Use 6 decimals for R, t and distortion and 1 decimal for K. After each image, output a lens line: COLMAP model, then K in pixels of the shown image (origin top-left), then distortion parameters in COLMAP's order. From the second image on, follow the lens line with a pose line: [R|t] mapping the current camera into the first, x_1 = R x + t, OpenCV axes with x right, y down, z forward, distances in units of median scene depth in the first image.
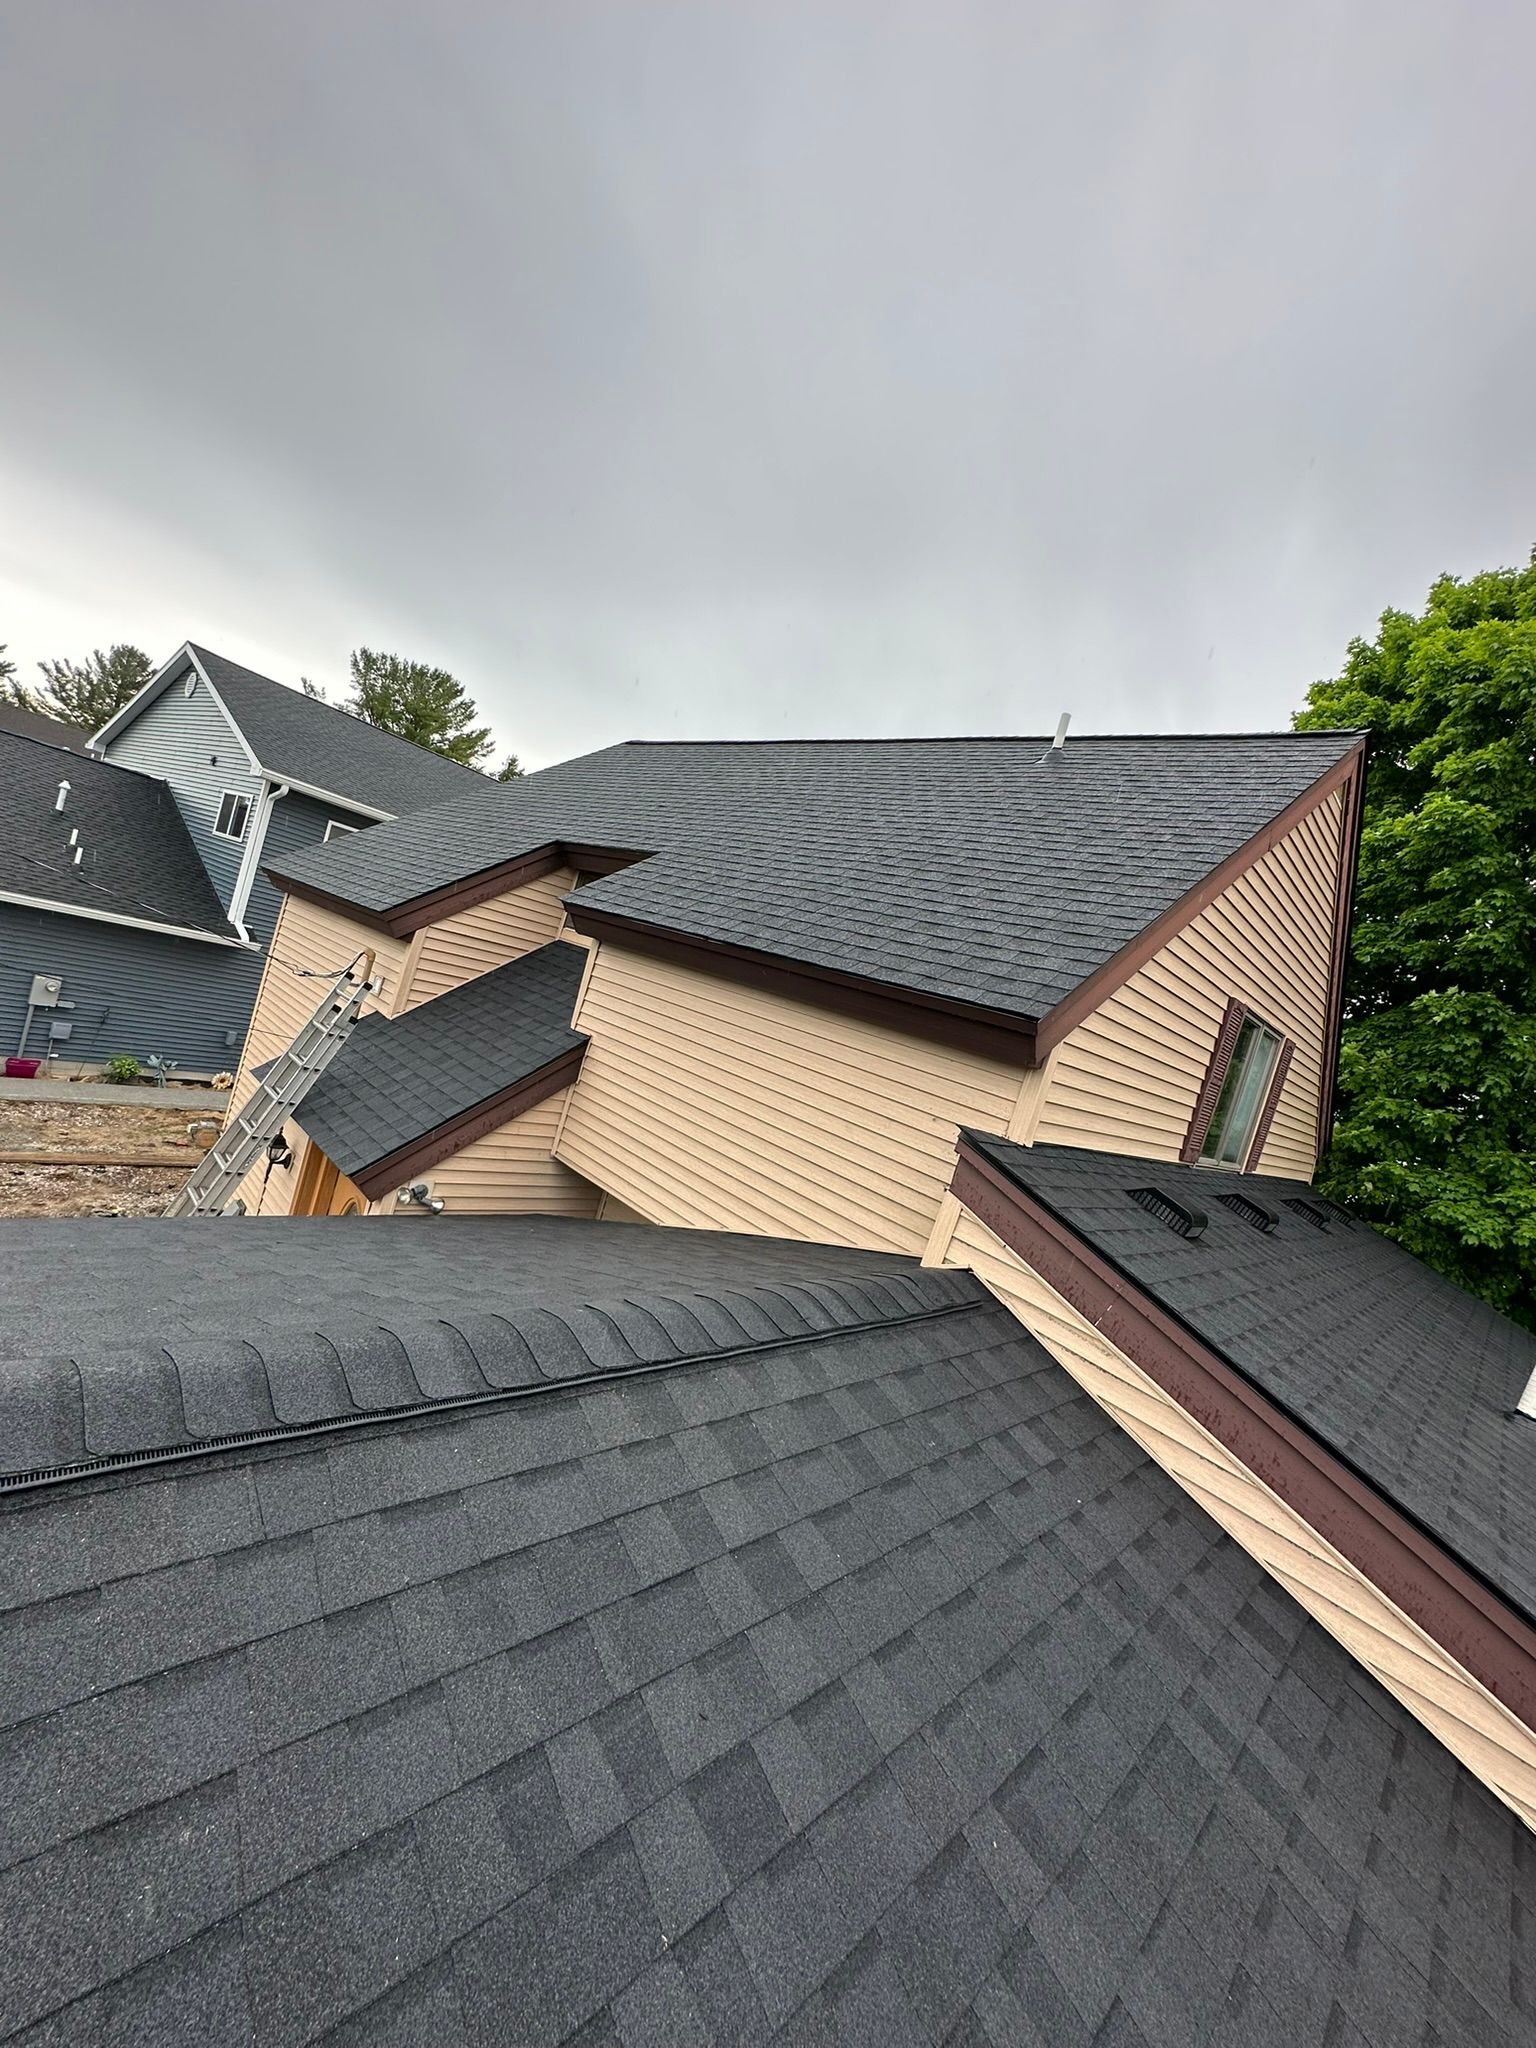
lens RADIAL K [[809.8, 0, 766.5], [0, 809.8, 1029.4], [0, 0, 1]] dist [-0.000060, 0.000103]
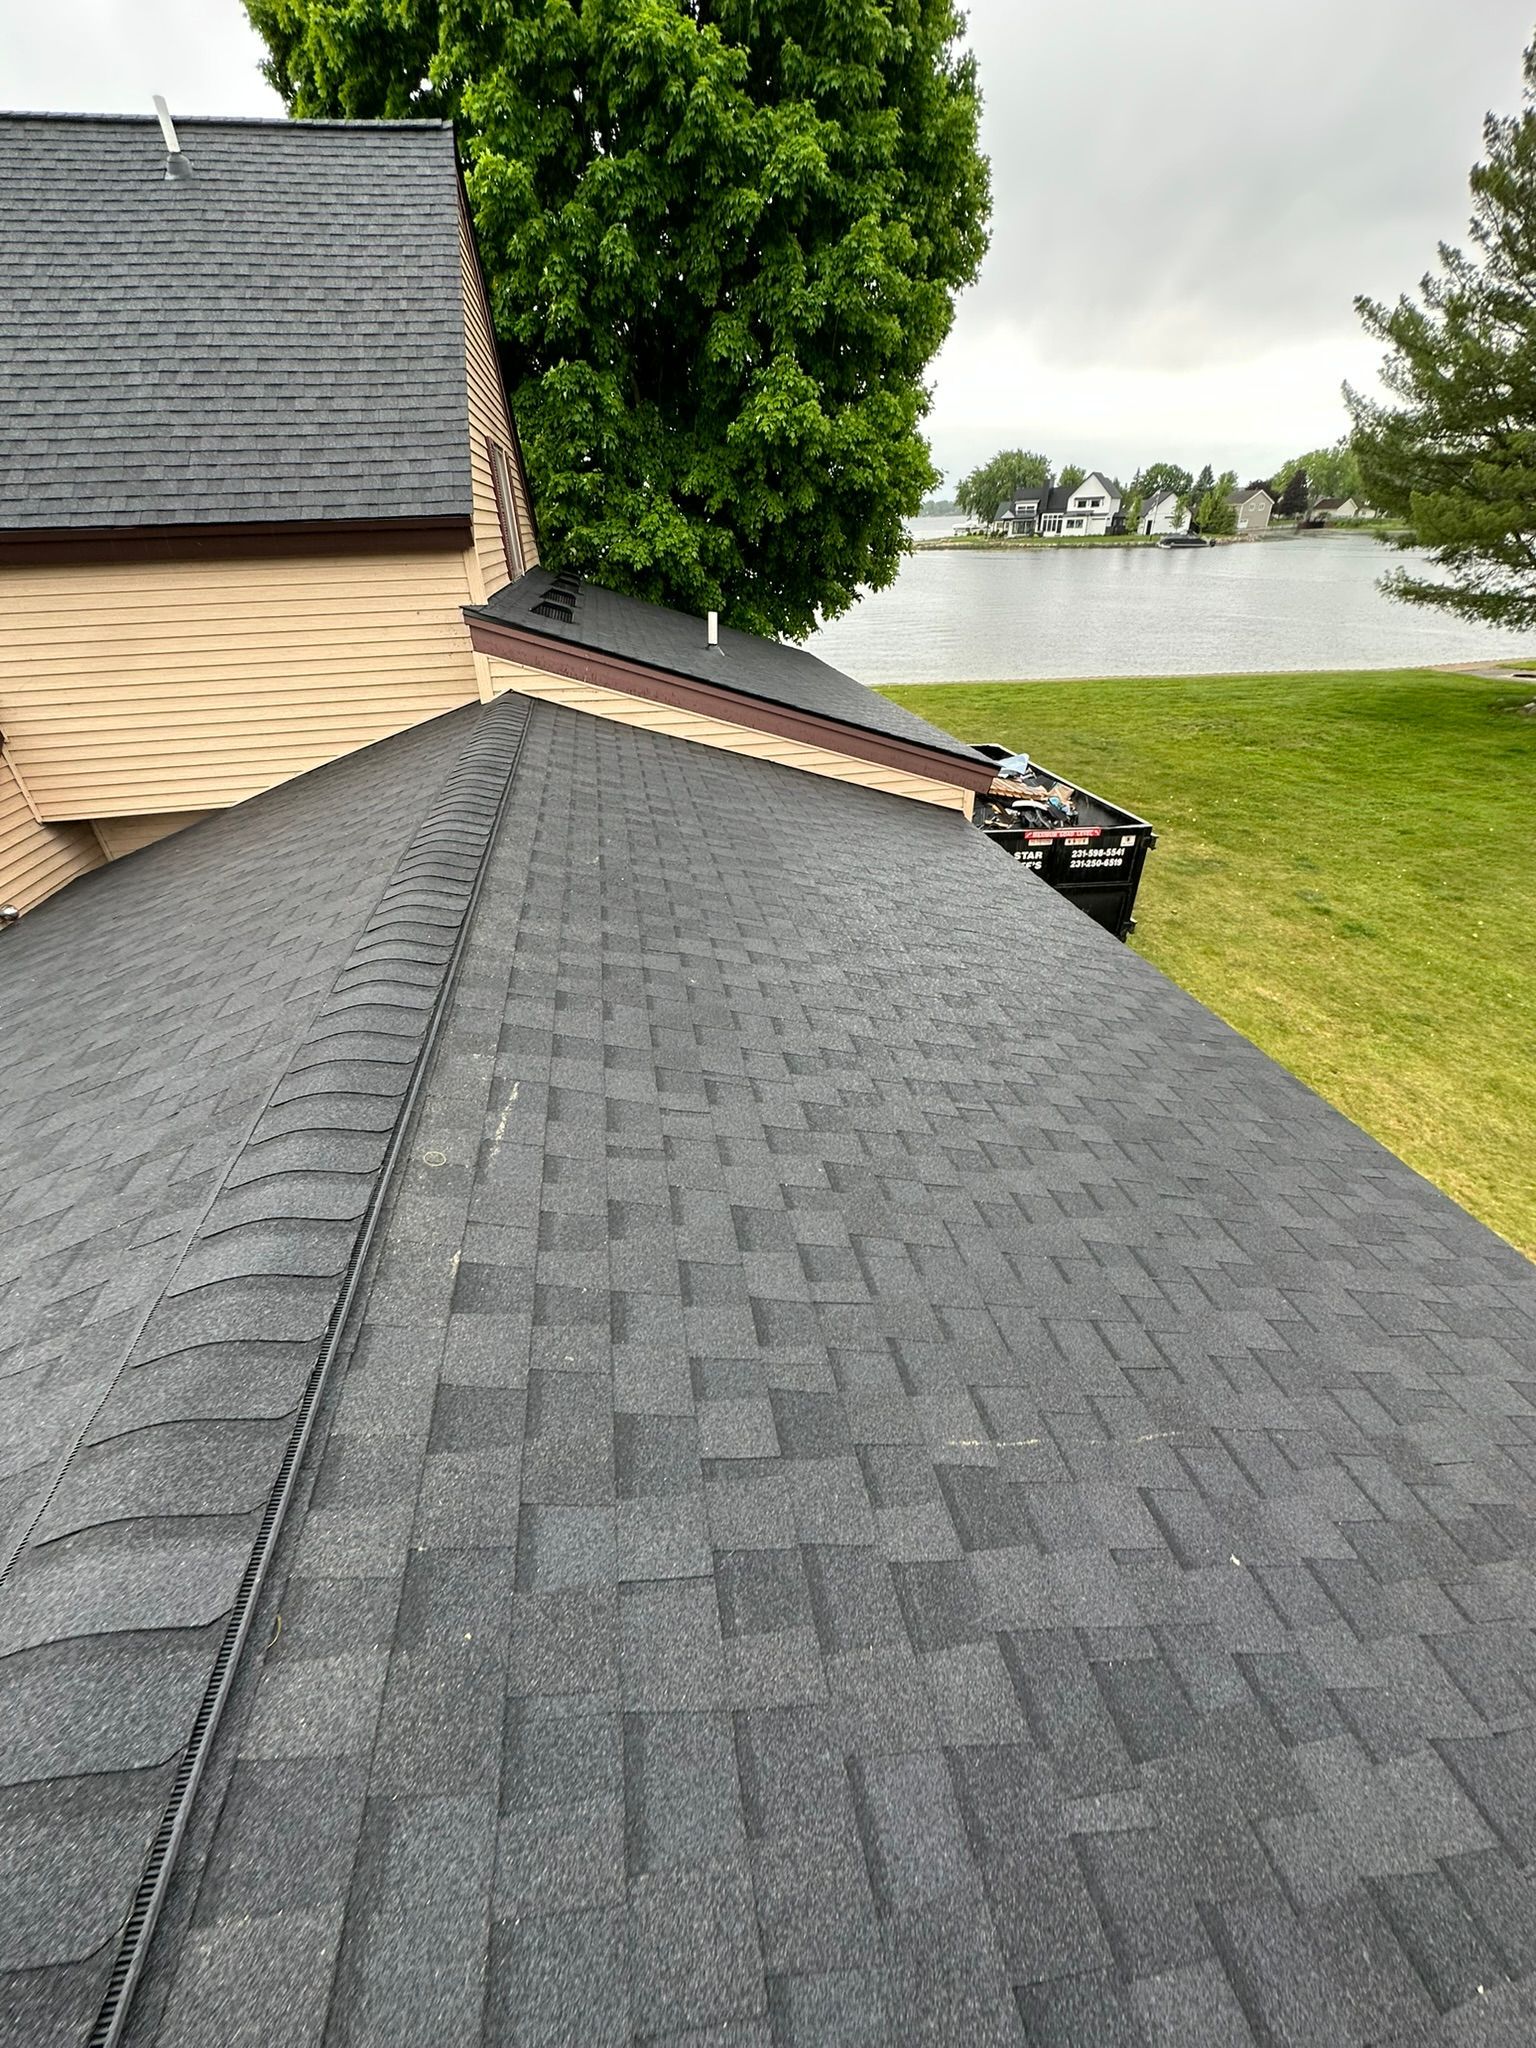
lens RADIAL K [[811.0, 0, 768.0], [0, 811.0, 1024.0], [0, 0, 1]] dist [-0.000350, -0.000818]
pose [[0.548756, -0.663845, 0.508111, -0.438340], [0.228145, 0.703651, 0.672923, -0.133015], [-0.804249, -0.253347, 0.537586, -0.307051]]
